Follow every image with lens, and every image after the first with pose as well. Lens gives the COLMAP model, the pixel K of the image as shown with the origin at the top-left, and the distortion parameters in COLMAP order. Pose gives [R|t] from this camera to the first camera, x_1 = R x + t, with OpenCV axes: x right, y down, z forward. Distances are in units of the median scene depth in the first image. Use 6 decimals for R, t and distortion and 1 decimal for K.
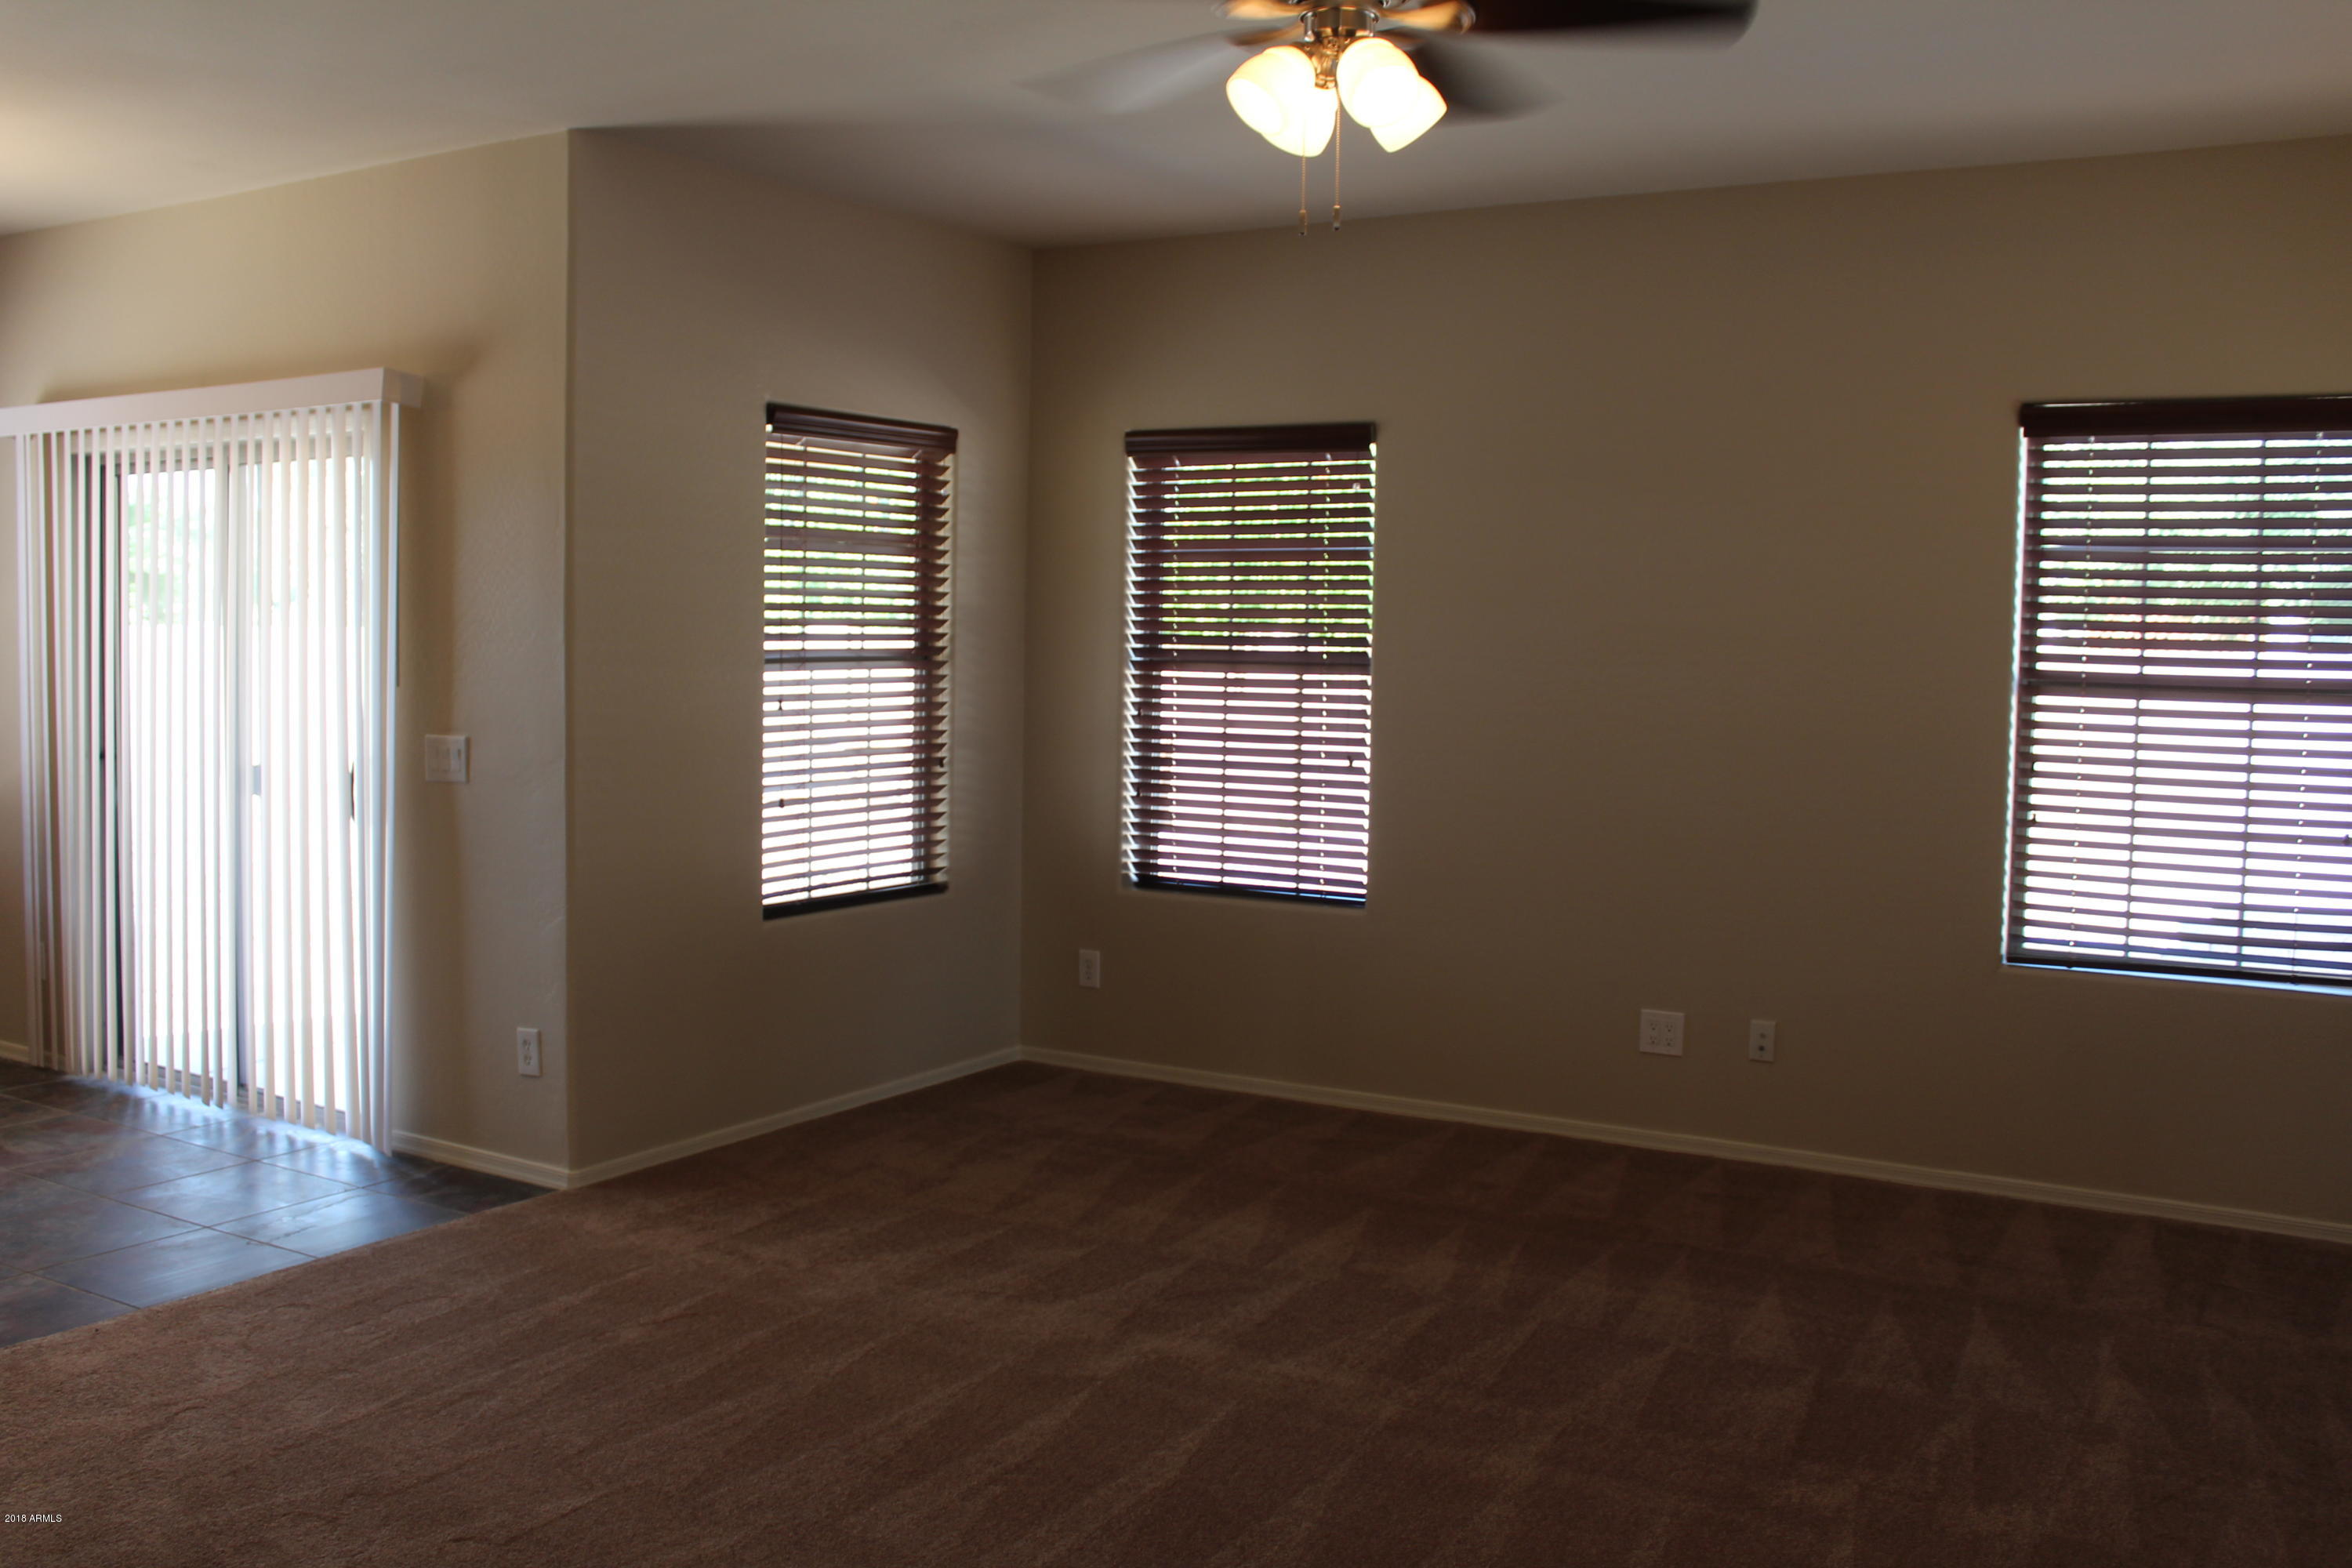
lens RADIAL K [[1958.0, 0, 1146.6], [0, 1958.0, 777.3], [0, 0, 1]] dist [-0.163800, 0.146807]
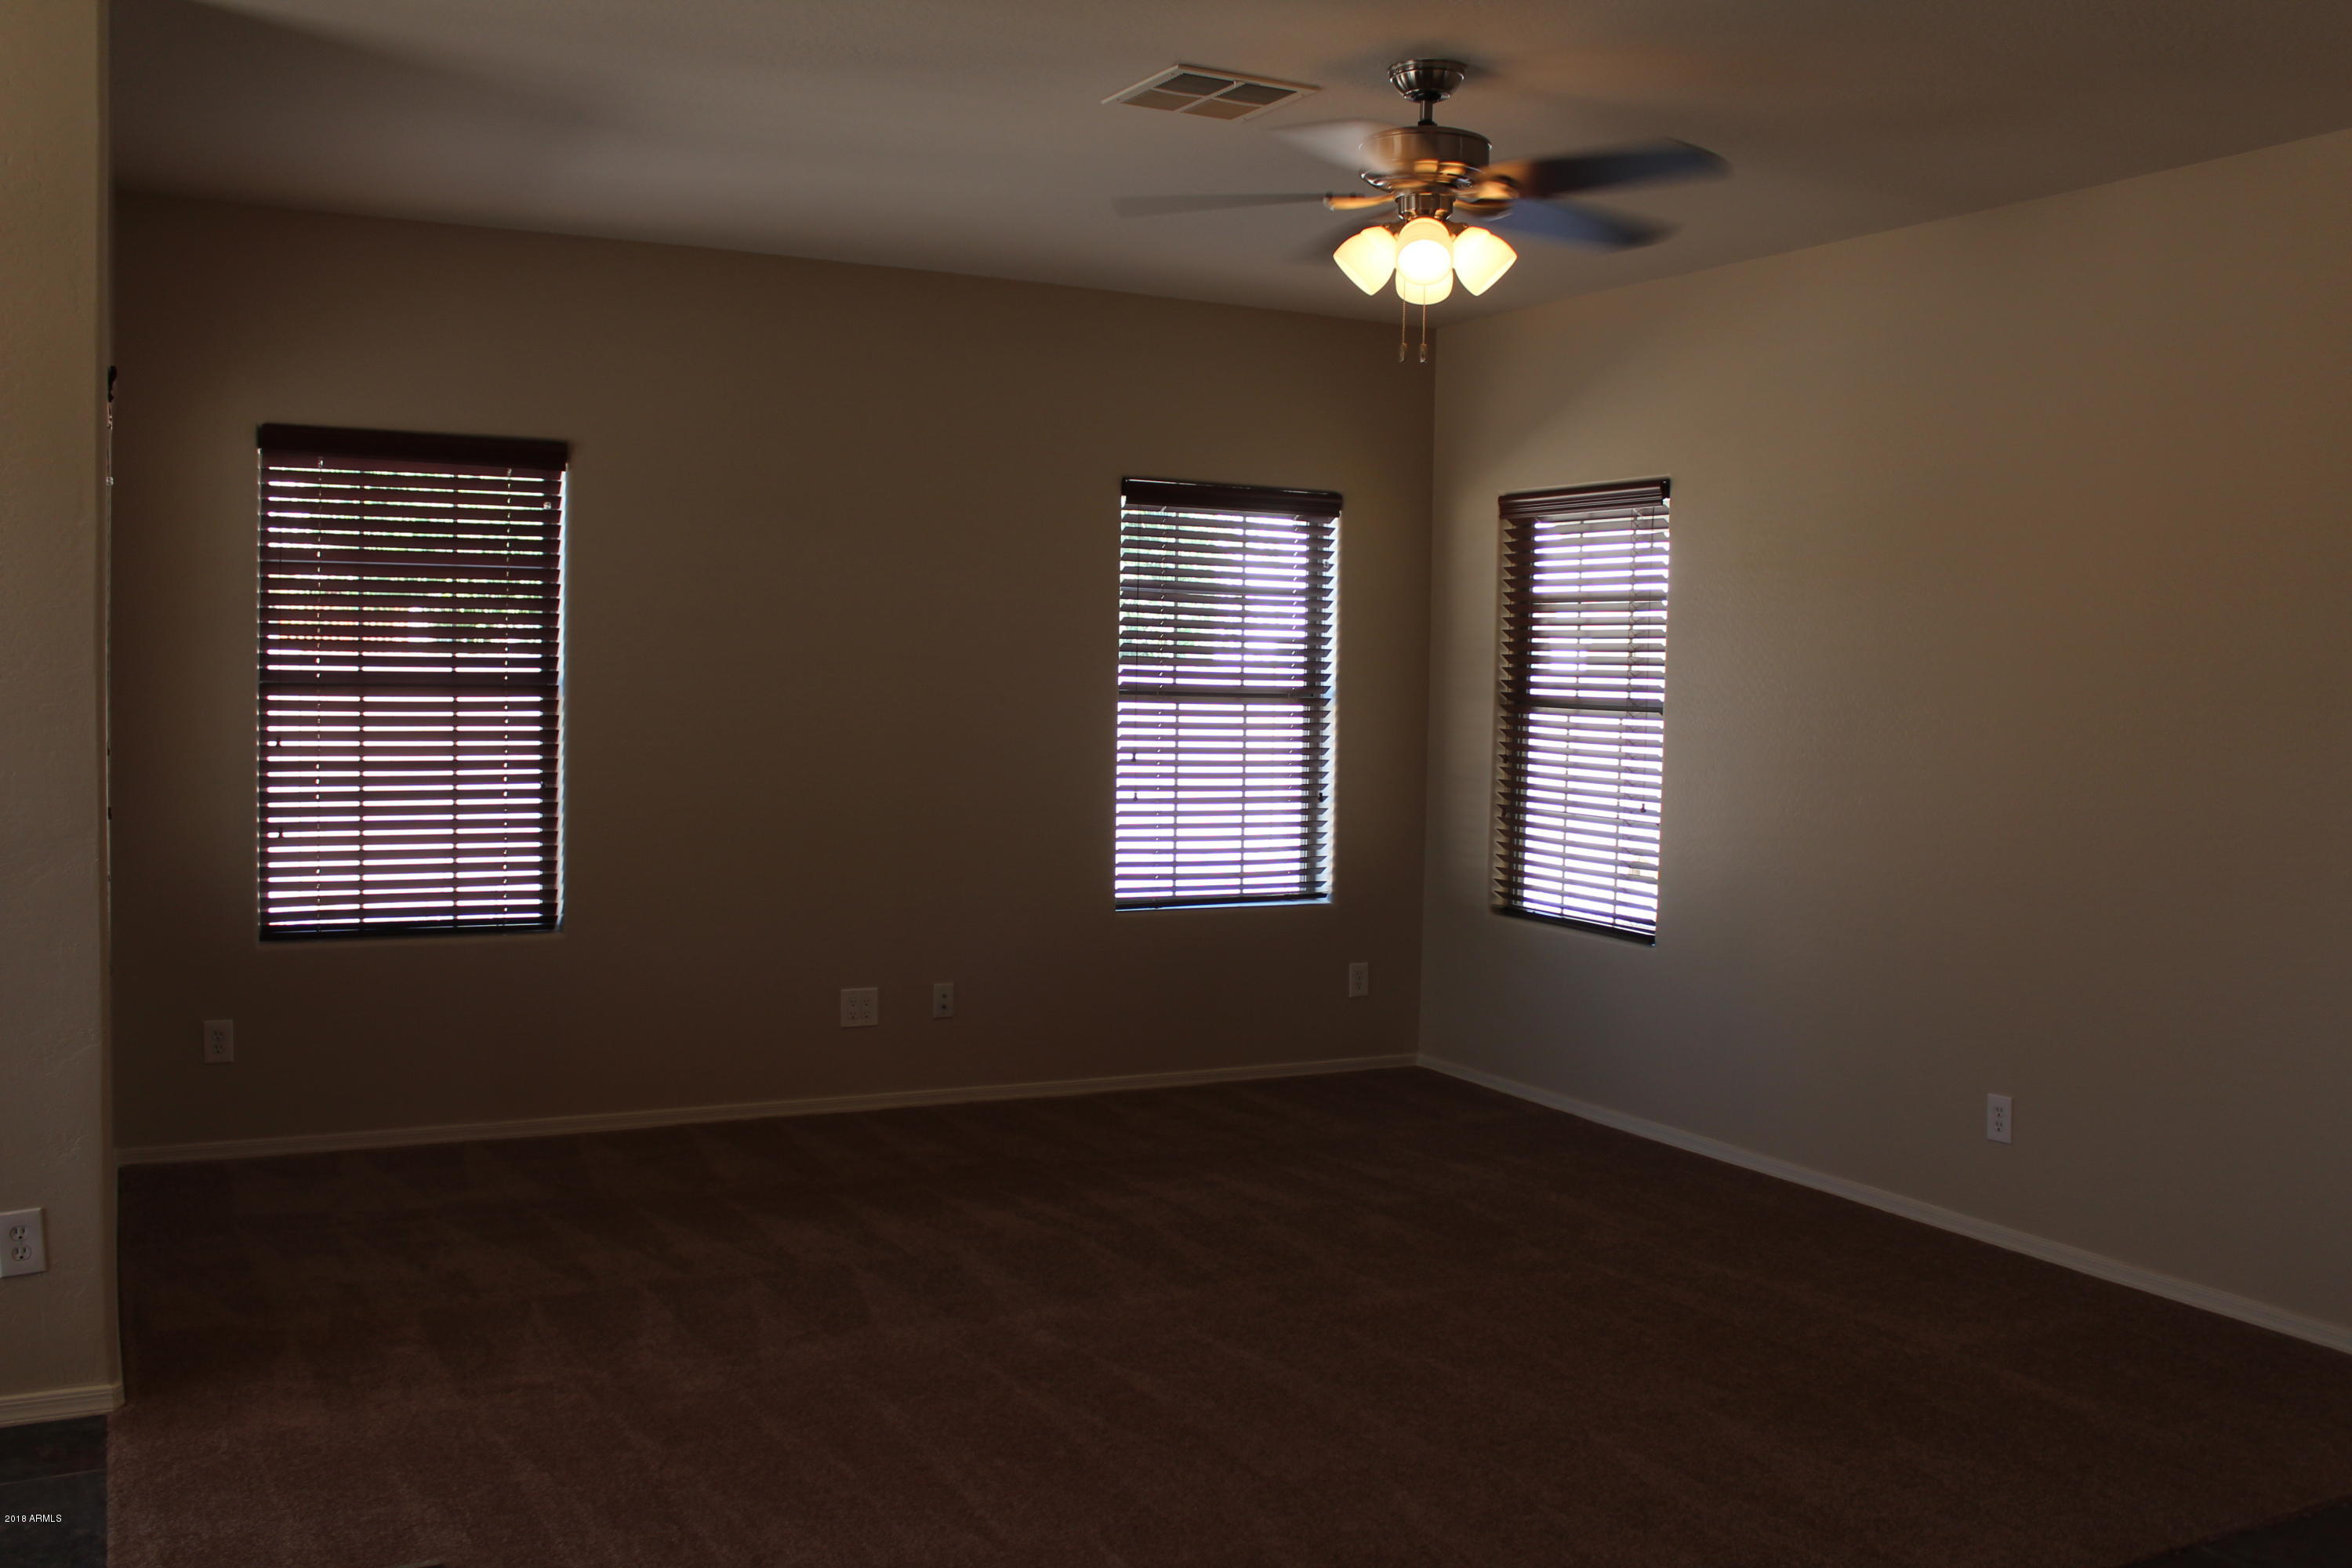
lens RADIAL K [[1958.0, 0, 1146.6], [0, 1958.0, 777.3], [0, 0, 1]] dist [-0.163800, 0.146807]
pose [[0.552022, -0.050458, 0.832302, -0.604757], [0.048987, 0.998406, 0.028038, -0.026798], [-0.832390, 0.025295, 0.553613, 0.236686]]
